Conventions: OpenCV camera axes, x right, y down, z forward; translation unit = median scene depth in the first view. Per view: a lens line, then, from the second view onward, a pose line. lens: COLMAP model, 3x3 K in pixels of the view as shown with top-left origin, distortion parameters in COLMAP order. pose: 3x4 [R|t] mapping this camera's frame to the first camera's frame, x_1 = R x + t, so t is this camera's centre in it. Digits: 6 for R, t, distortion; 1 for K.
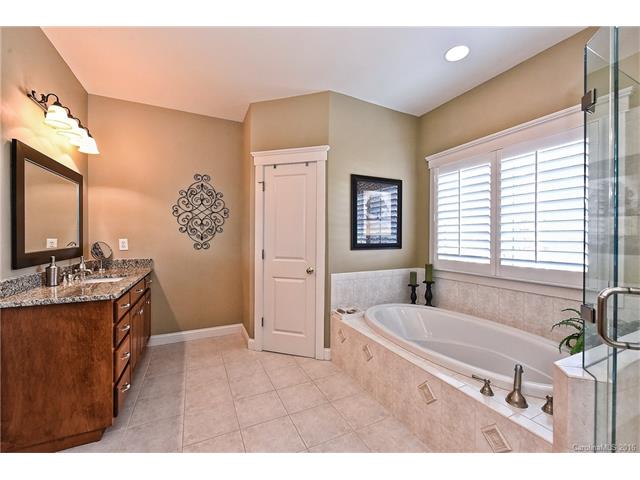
lens RADIAL K [[270.3, 0, 323.3], [0, 270.3, 236.0], [0, 0, 1]] dist [-0.002044, -0.001191]
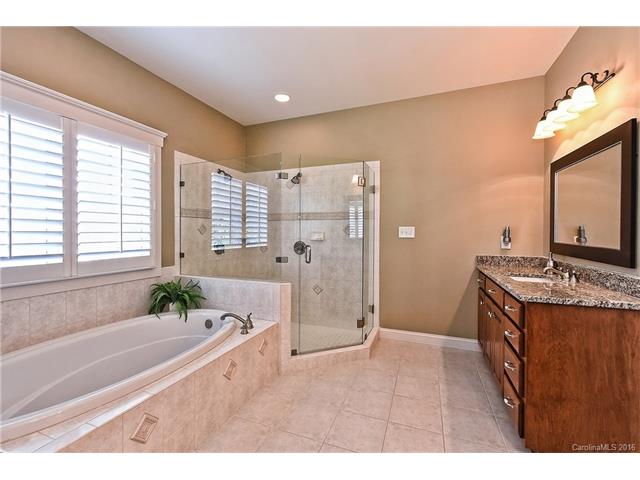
lens RADIAL K [[270.3, 0, 323.5], [0, 270.3, 238.9], [0, 0, 1]] dist [-0.002044, -0.001191]
pose [[-0.686300, -0.018655, 0.727079, -0.476322], [-0.005429, 0.999775, 0.020527, 0.017025], [-0.727298, 0.010140, -0.686247, 1.054393]]
